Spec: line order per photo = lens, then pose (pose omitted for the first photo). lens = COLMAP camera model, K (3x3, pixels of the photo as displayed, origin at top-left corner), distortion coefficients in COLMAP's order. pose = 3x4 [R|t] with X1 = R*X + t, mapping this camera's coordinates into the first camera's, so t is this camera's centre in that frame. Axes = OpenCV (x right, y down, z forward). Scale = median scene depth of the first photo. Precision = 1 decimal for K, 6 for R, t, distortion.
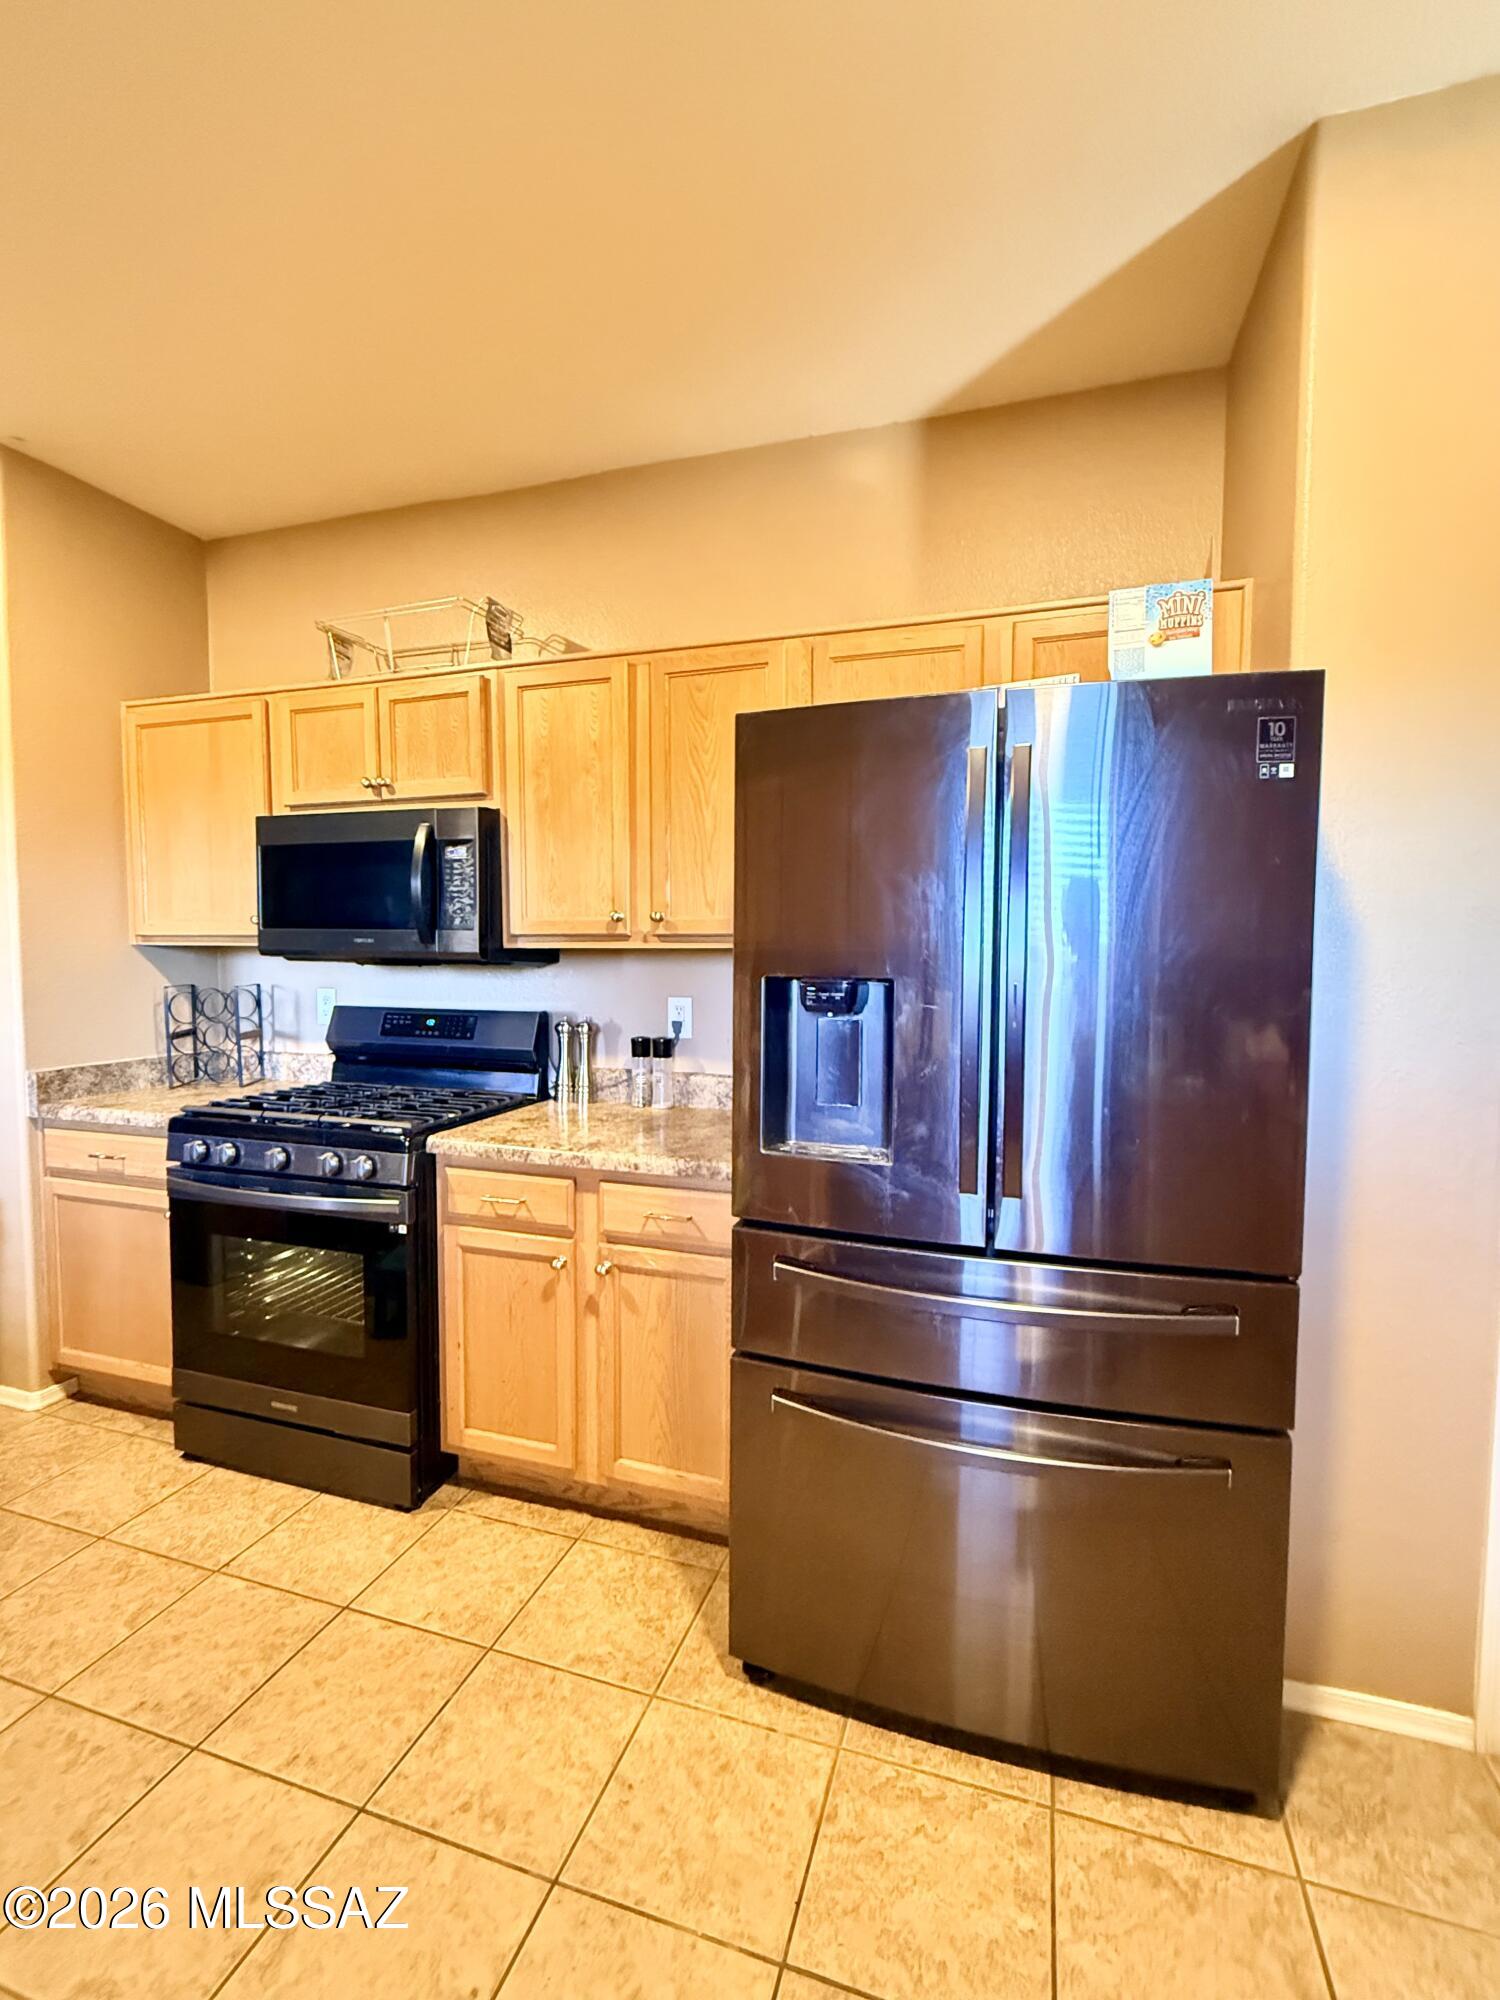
lens RADIAL K [[896.0, 0, 744.5], [0, 896.0, 1000.6], [0, 0, 1]] dist [-0.000403, -0.000013]
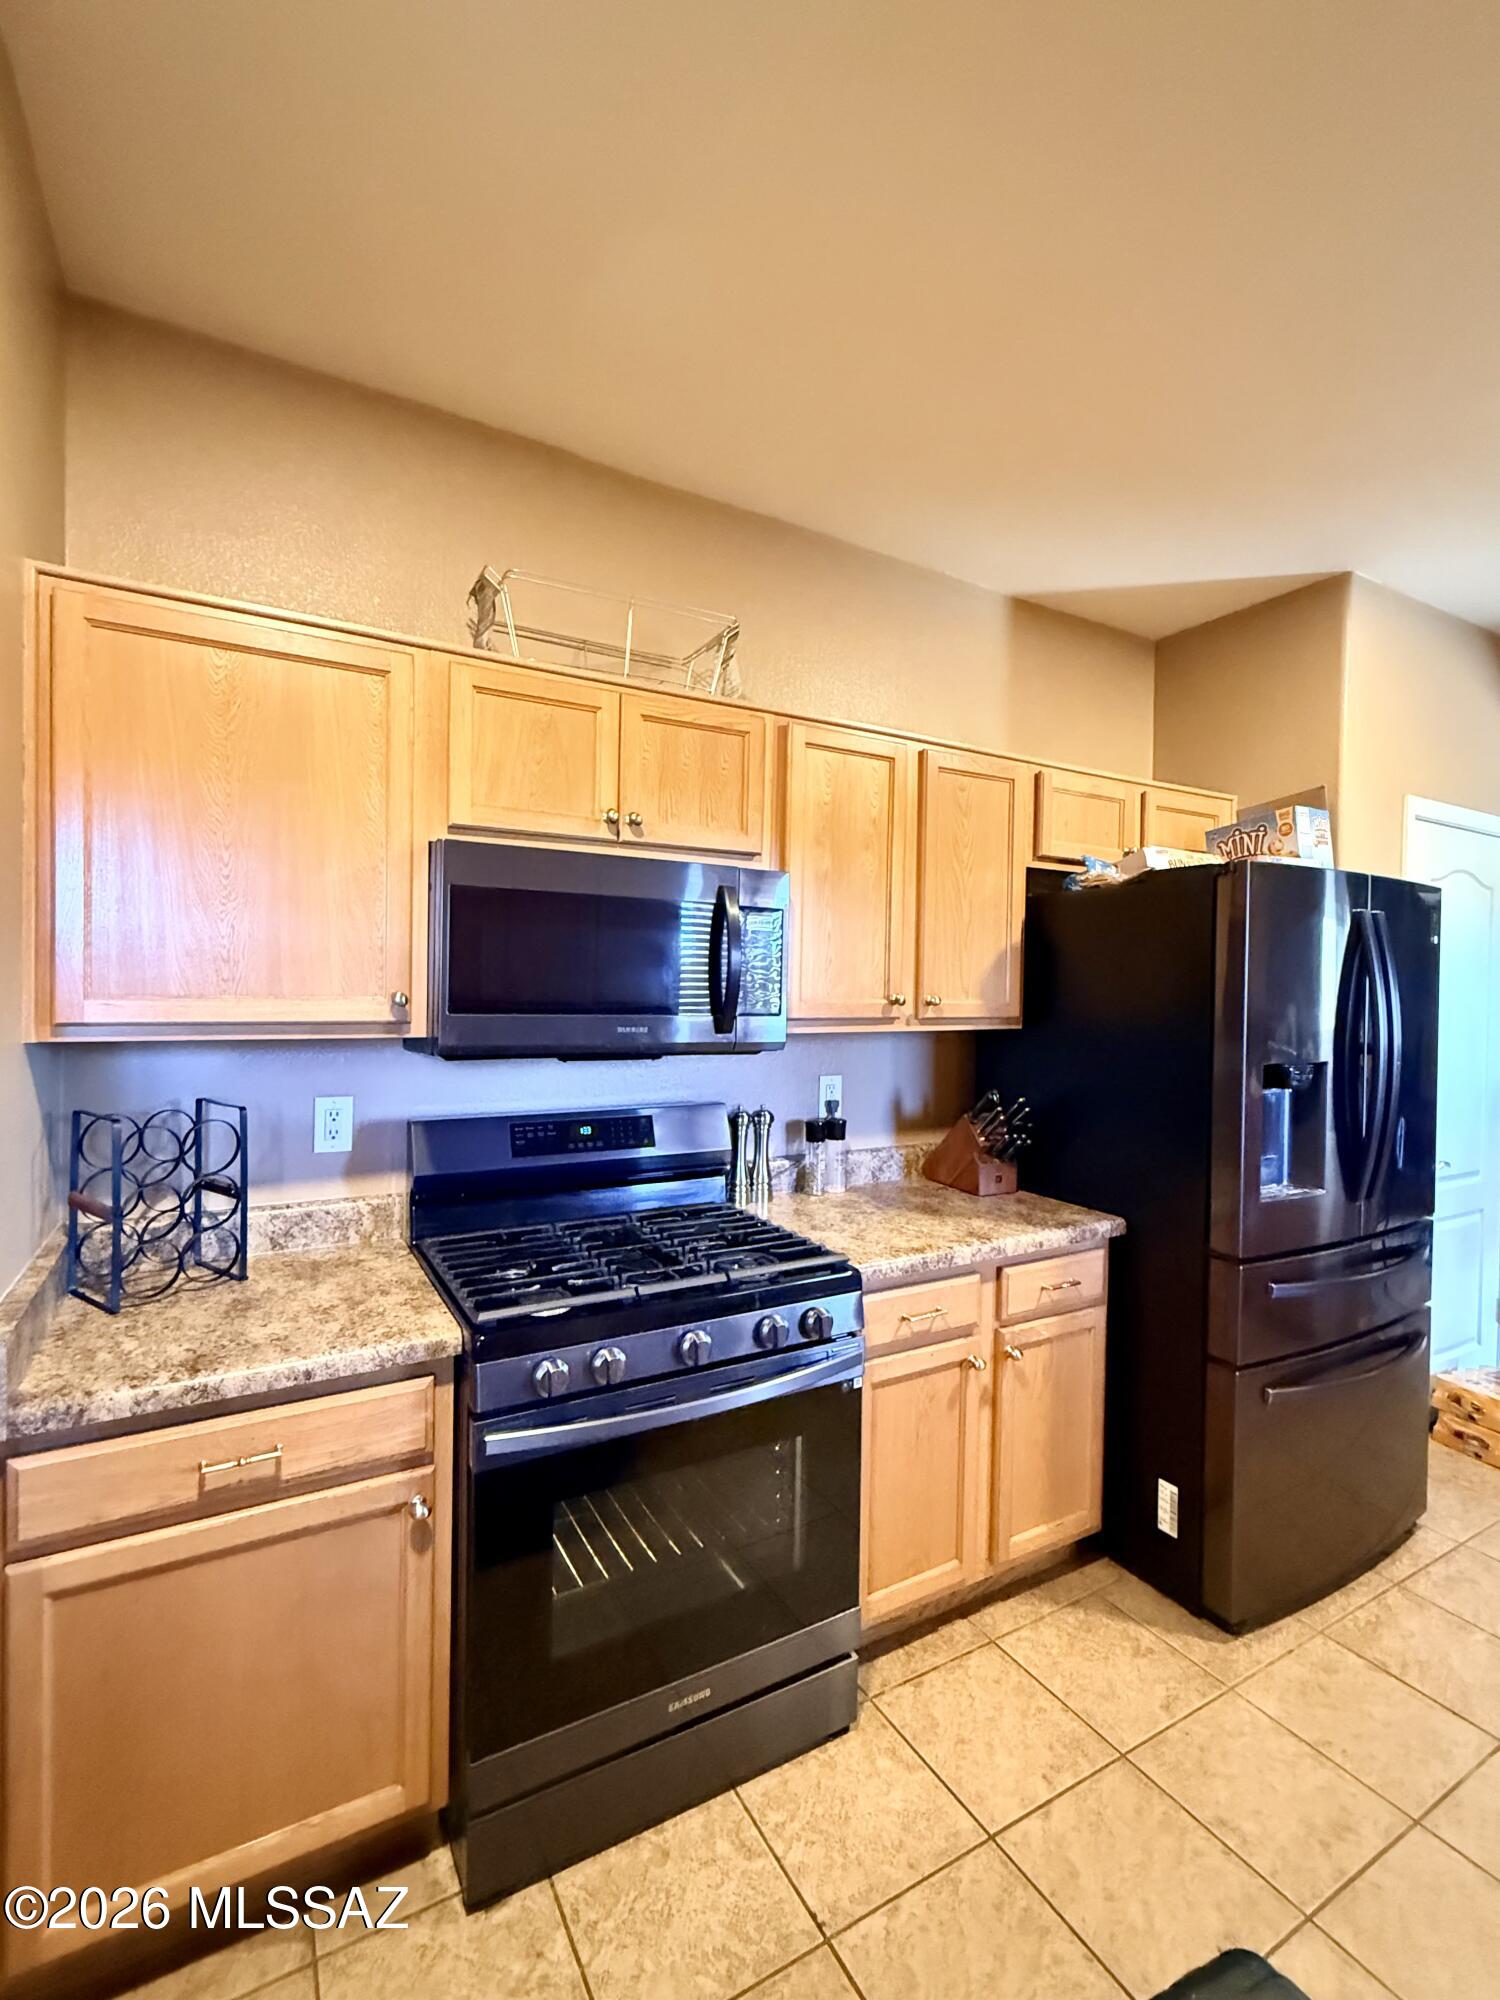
lens RADIAL K [[896.0, 0, 745.9], [0, 896.0, 1002.6], [0, 0, 1]] dist [-0.000403, -0.000013]
pose [[0.673214, -0.007704, 0.739408, -0.969530], [0.032425, 0.999291, -0.019110, -0.076806], [-0.738737, 0.036841, 0.672986, 0.459078]]
